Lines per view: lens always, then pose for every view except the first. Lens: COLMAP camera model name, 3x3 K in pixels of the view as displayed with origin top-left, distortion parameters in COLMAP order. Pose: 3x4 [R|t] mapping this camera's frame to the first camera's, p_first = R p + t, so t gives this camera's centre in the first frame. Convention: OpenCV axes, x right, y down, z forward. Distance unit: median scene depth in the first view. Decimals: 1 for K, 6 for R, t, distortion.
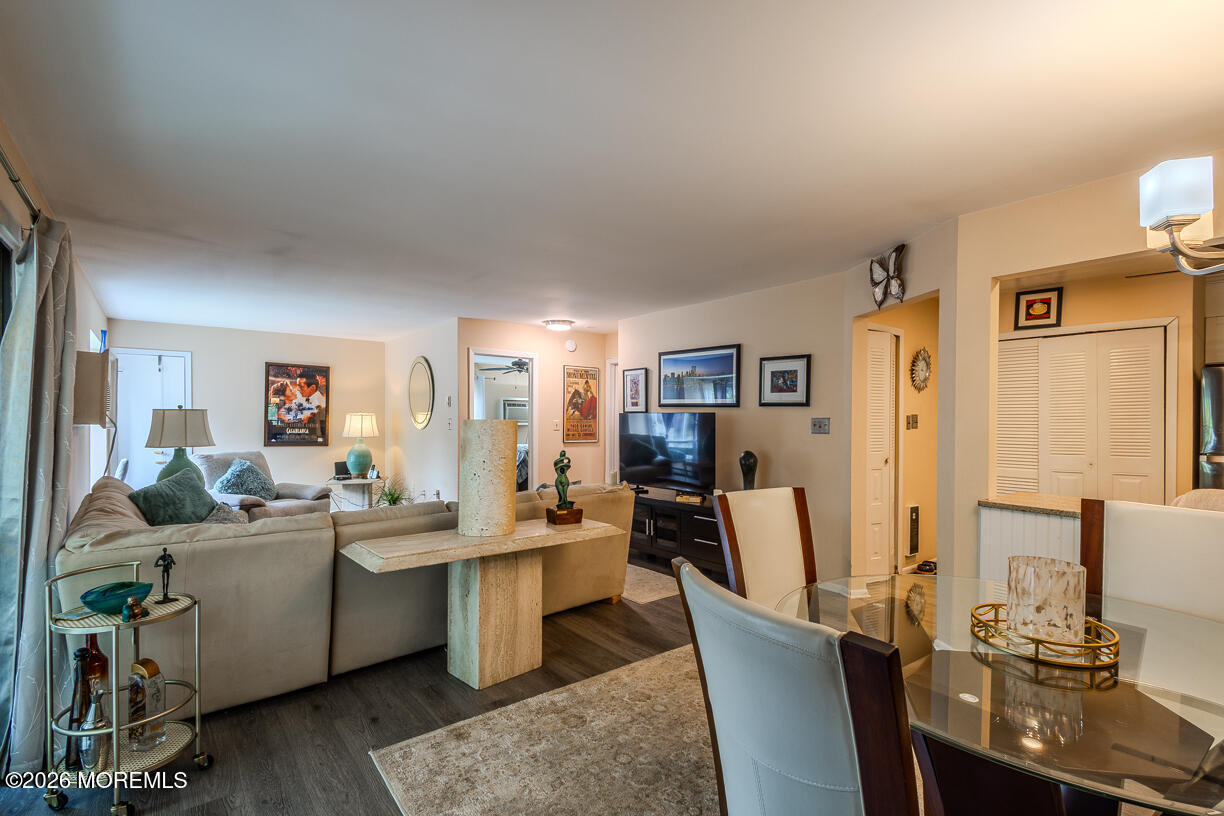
lens RADIAL K [[584.0, 0, 612.5], [0, 584.0, 433.2], [0, 0, 1]] dist [0.001117, -0.000065]
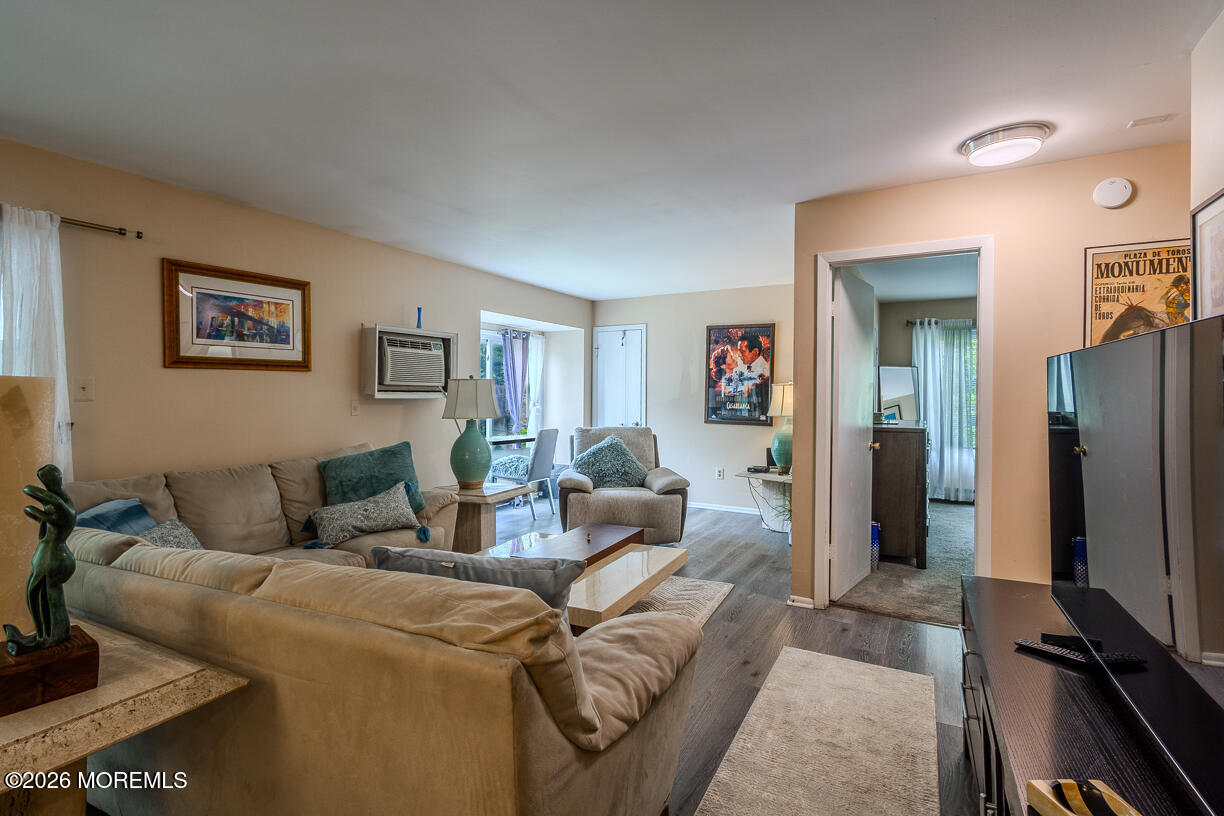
lens RADIAL K [[585.6, 0, 594.7], [0, 585.6, 396.1], [0, 0, 1]] dist [0.008014, 0.000045]
pose [[0.391171, 0.000048, -0.920318, 0.138253], [-0.023542, 0.999673, -0.009955, -0.004804], [0.920017, 0.025561, 0.391045, 0.496041]]
